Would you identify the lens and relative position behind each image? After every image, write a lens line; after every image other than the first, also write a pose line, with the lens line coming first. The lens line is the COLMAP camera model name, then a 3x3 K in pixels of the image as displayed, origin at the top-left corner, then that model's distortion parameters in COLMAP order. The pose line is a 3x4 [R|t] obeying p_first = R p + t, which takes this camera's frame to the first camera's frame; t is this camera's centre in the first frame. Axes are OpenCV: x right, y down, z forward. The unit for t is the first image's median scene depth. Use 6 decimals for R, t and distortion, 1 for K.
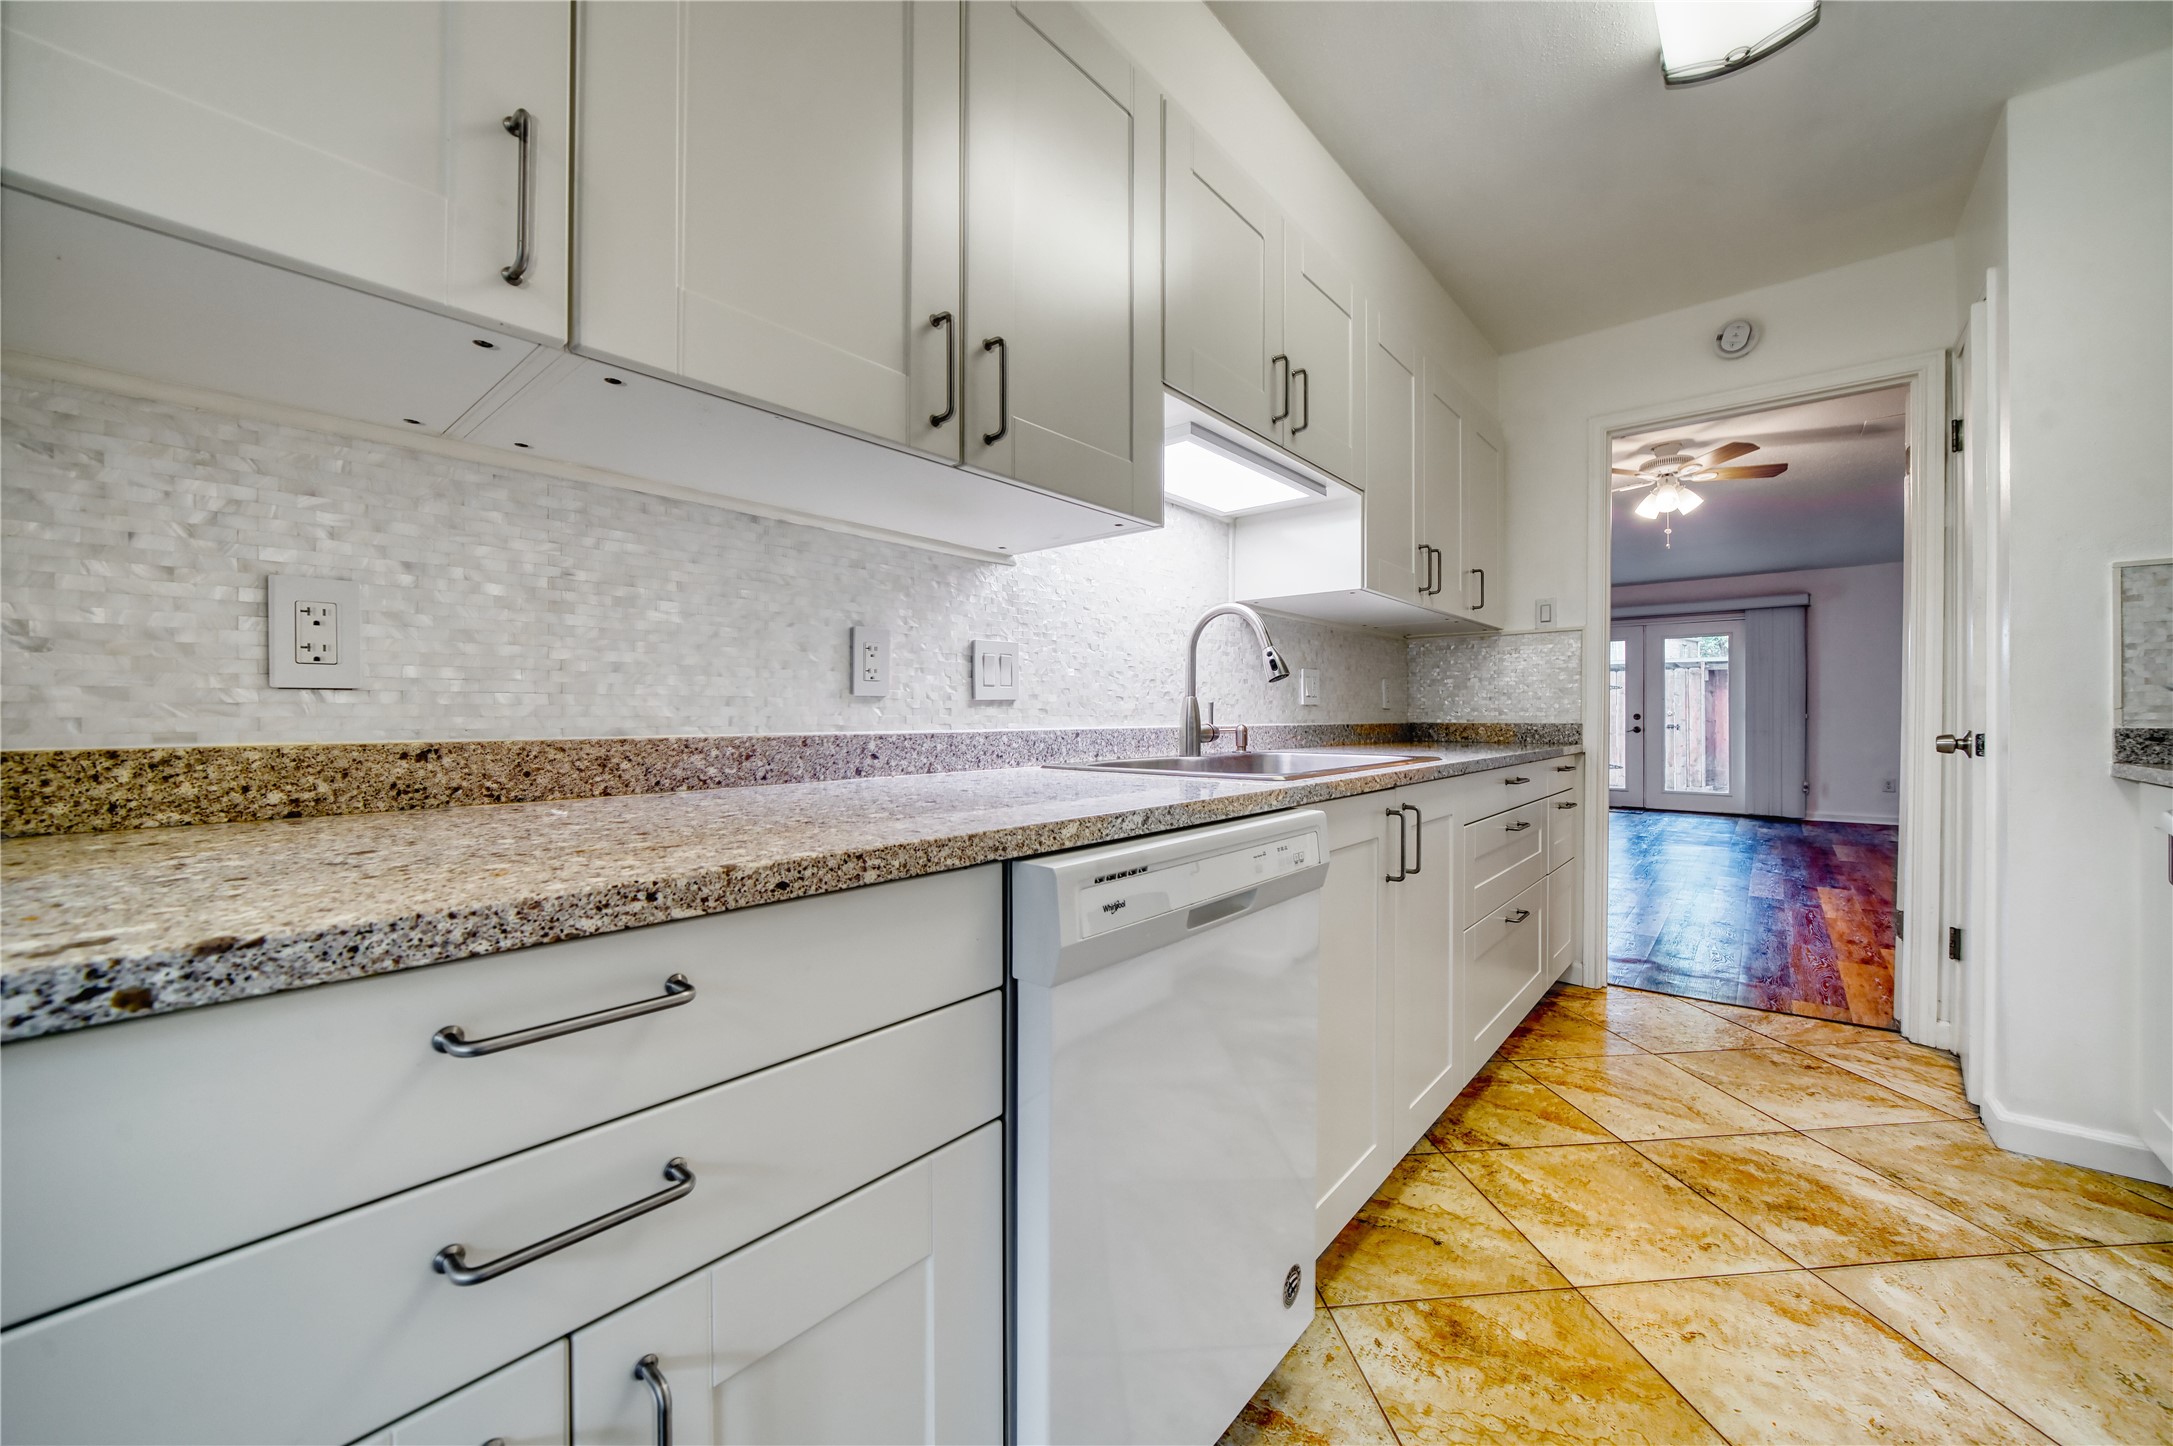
lens RADIAL K [[806.3, 0, 1107.1], [0, 806.3, 716.2], [0, 0, 1]] dist [0.000156, -0.000101]
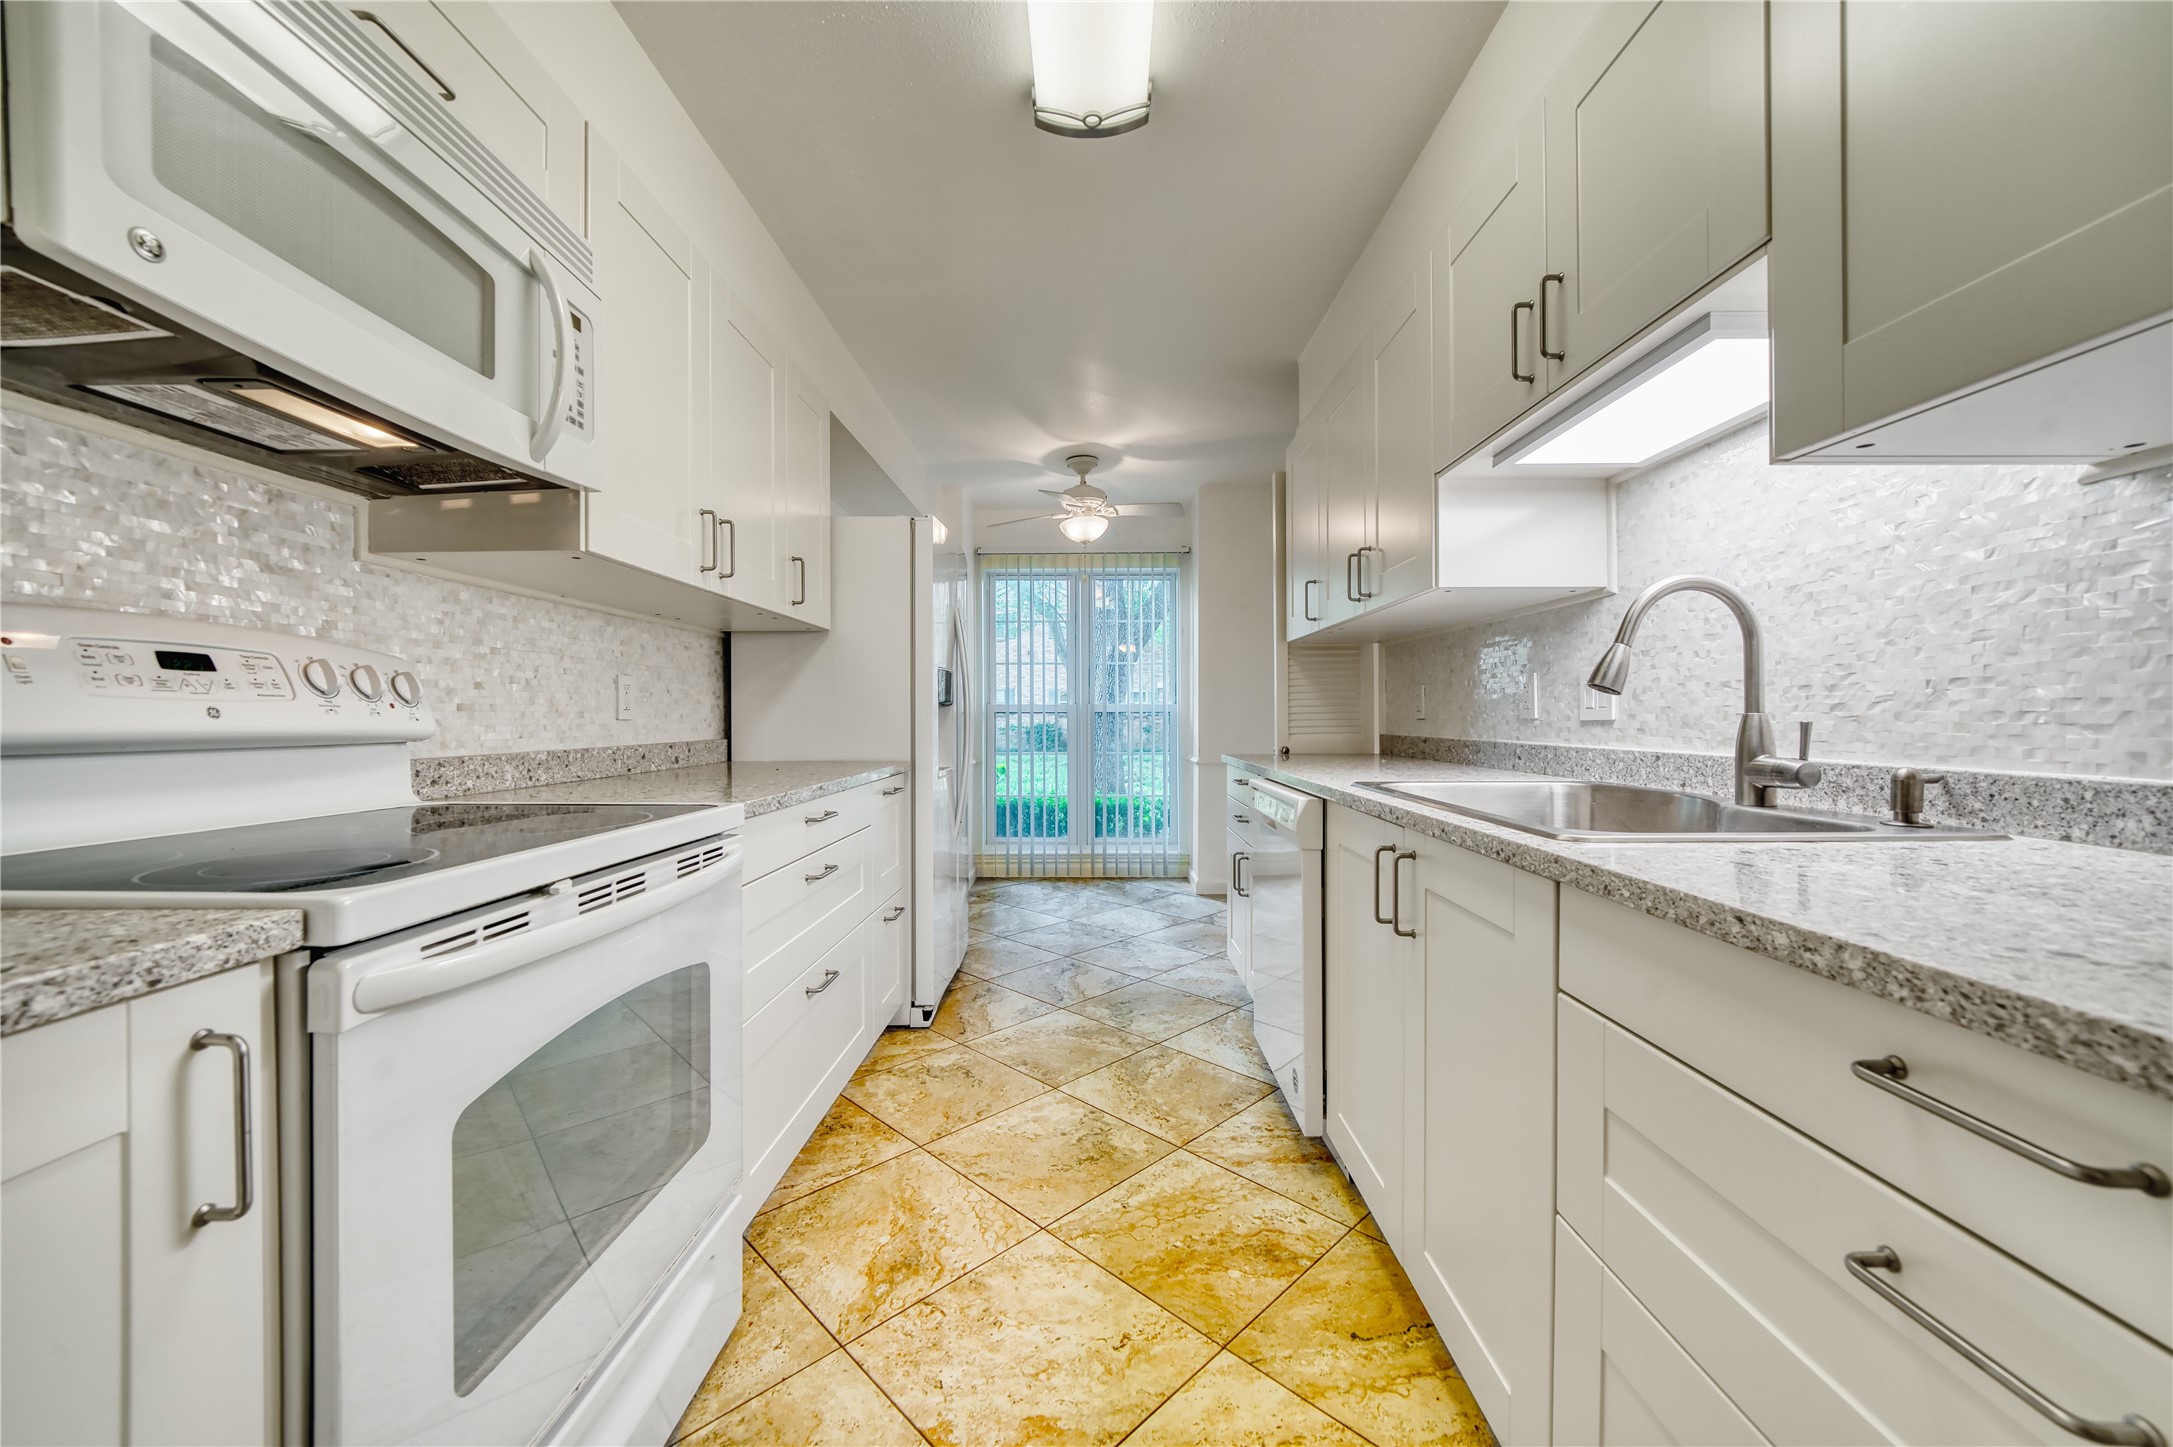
lens RADIAL K [[806.3, 0, 1086.9], [0, 806.3, 719.4], [0, 0, 1]] dist [0.000156, -0.000101]
pose [[-0.770482, 0.006628, -0.637427, 1.269045], [0.003863, 0.999976, 0.005728, -0.034288], [0.637450, 0.001951, -0.770489, 1.583826]]
